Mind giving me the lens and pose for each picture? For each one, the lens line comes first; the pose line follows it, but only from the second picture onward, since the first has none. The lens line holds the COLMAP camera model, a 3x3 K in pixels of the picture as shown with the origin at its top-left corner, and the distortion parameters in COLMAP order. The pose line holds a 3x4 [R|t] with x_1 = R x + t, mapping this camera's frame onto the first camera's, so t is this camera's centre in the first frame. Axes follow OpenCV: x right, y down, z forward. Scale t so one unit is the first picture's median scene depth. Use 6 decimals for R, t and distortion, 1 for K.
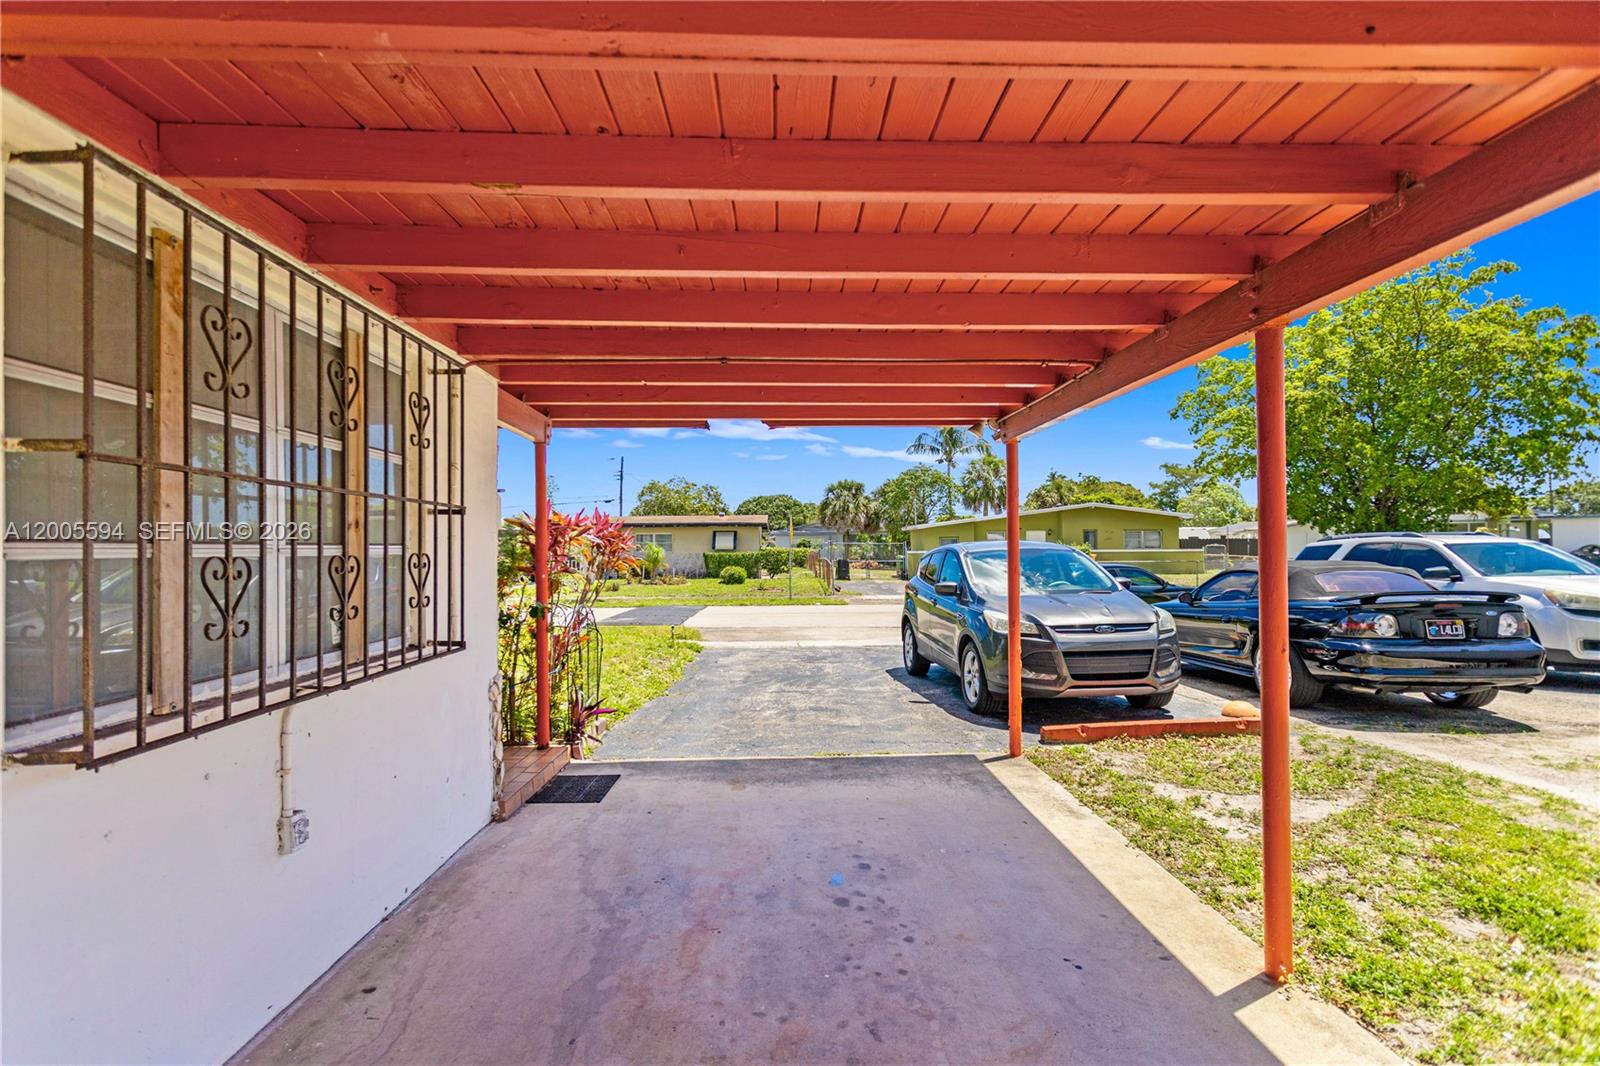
lens RADIAL K [[752.9, 0, 800.8], [0, 752.9, 548.1], [0, 0, 1]] dist [-0.000636, -0.000094]
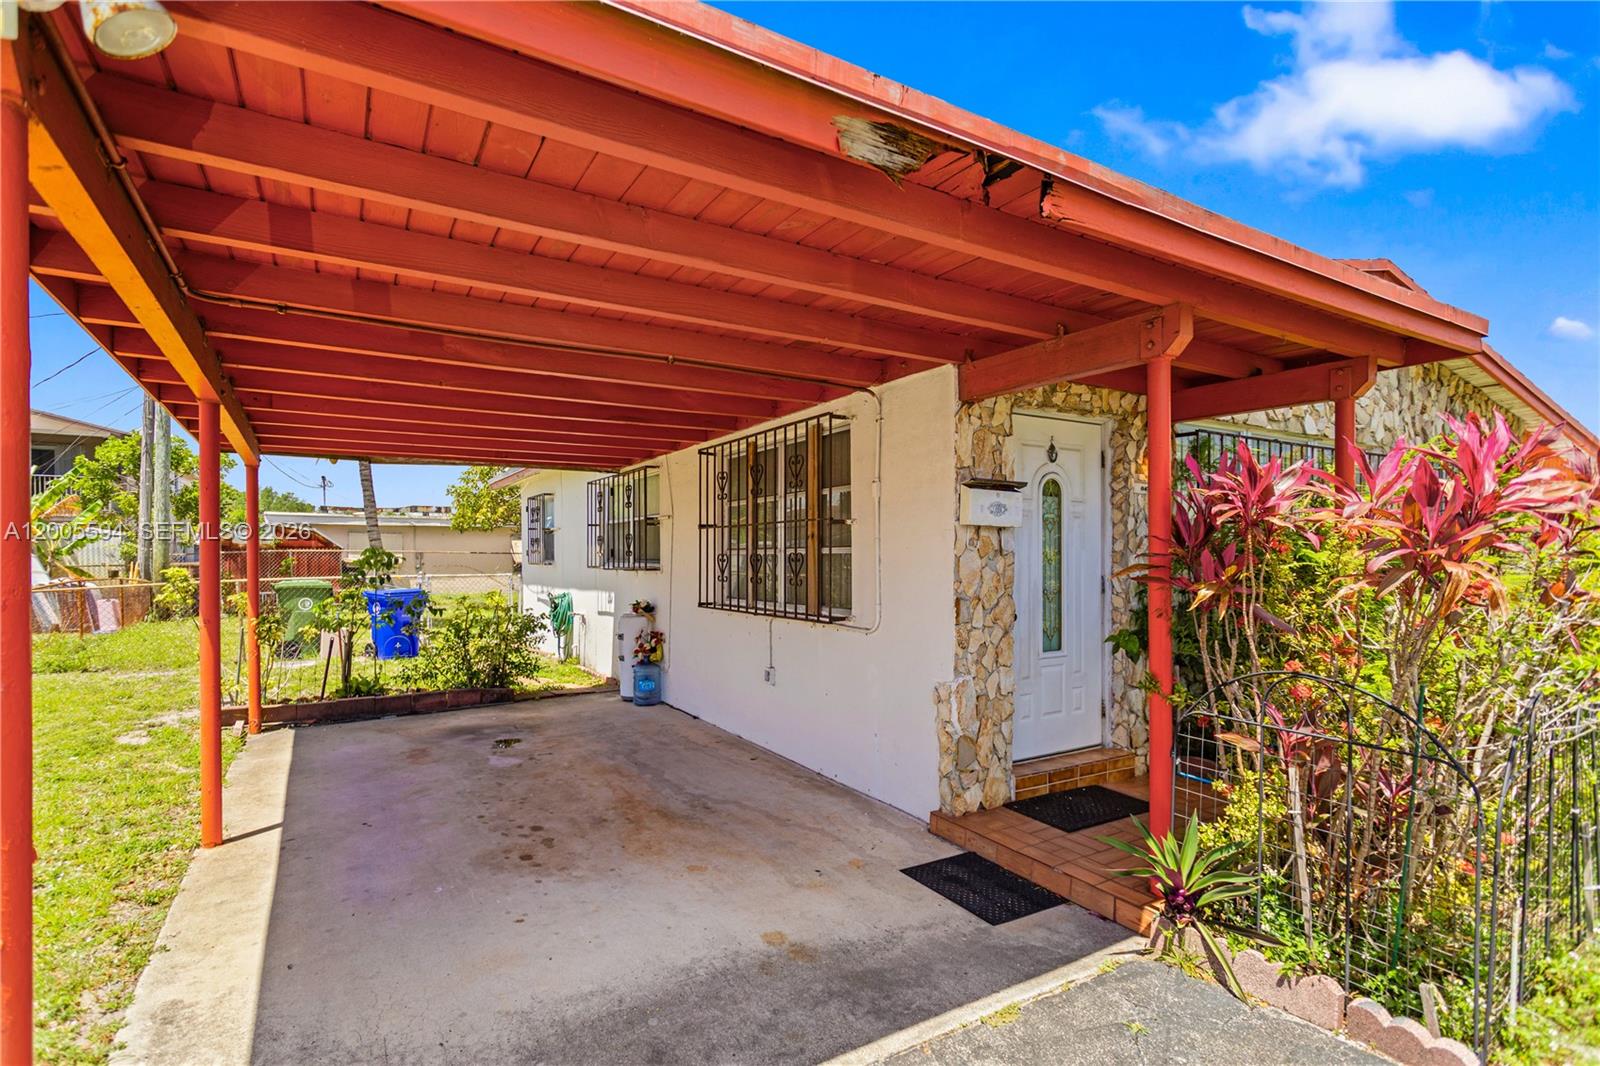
lens RADIAL K [[774.5, 0, 791.5], [0, 774.5, 534.8], [0, 0, 1]] dist [-0.002472, -0.000292]
pose [[-0.869415, -0.002830, -0.494074, 0.322096], [0.011278, 0.999609, -0.025572, 0.010527], [0.493954, -0.027805, -0.869044, 2.317315]]
